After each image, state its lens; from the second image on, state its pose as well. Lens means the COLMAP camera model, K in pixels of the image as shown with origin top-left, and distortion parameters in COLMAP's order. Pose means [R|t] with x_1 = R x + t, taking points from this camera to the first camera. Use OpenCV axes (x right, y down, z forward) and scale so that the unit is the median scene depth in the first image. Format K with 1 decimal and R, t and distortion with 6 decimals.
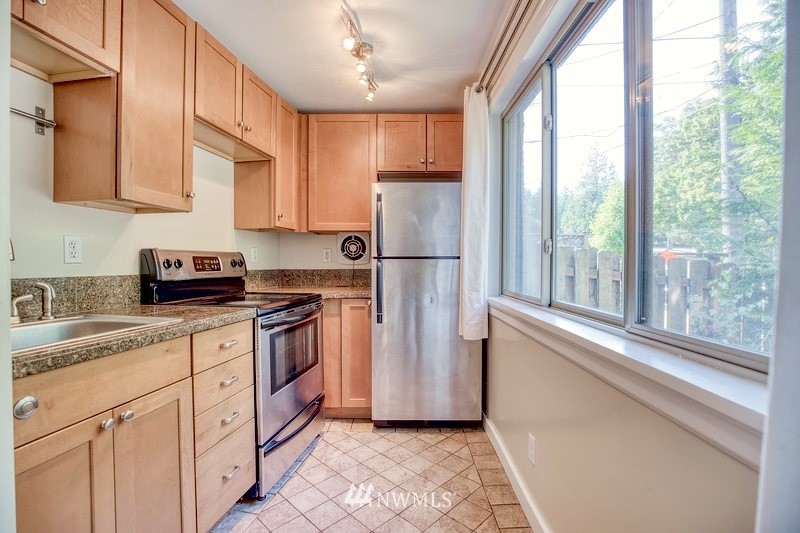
lens RADIAL K [[367.2, 0, 399.7], [0, 367.2, 266.2], [0, 0, 1]] dist [-0.033882, 0.004069]
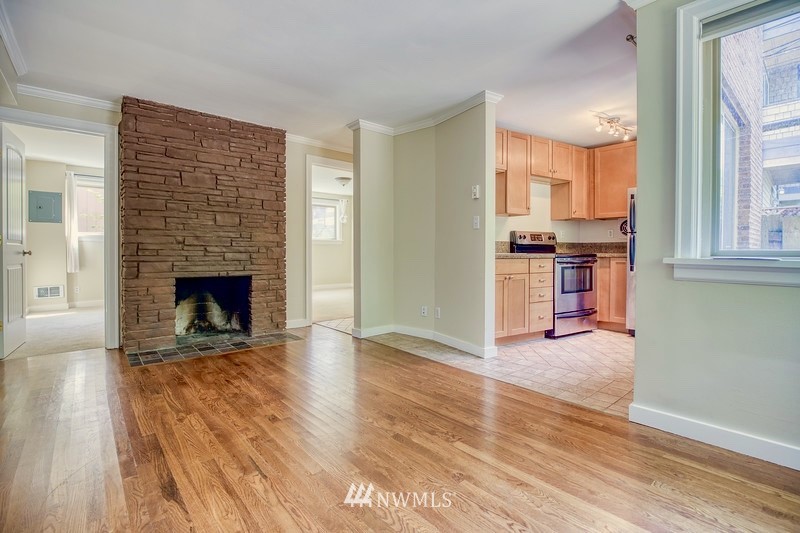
lens RADIAL K [[367.2, 0, 401.7], [0, 367.2, 258.5], [0, 0, 1]] dist [-0.033882, 0.004069]
pose [[0.655410, 0.015074, -0.755123, 0.529345], [-0.006786, 0.999878, 0.014071, 0.084201], [0.755243, -0.004098, 0.655432, -0.925266]]
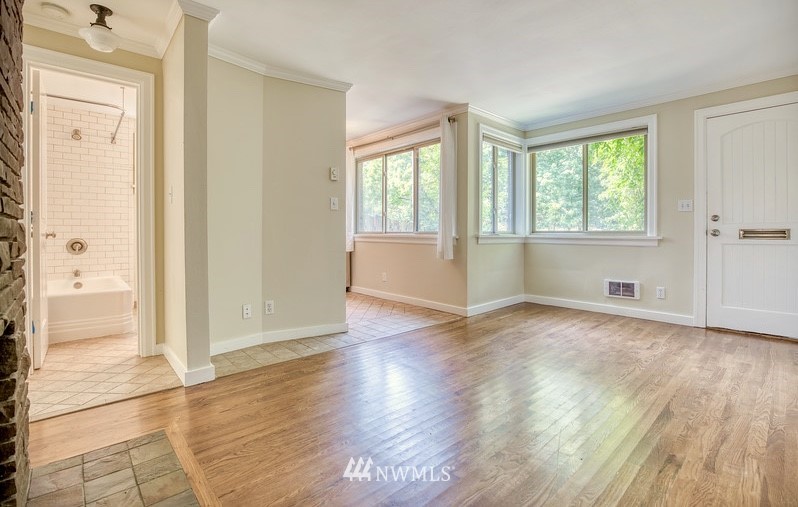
lens RADIAL K [[356.4, 0, 405.7], [0, 356.4, 232.1], [0, 0, 1]] dist [-0.003066, -0.000111]
pose [[0.744589, -0.000775, 0.667523, -1.103519], [0.005808, 0.999969, -0.005317, 0.084774], [-0.667498, 0.007836, 0.744570, -1.027675]]
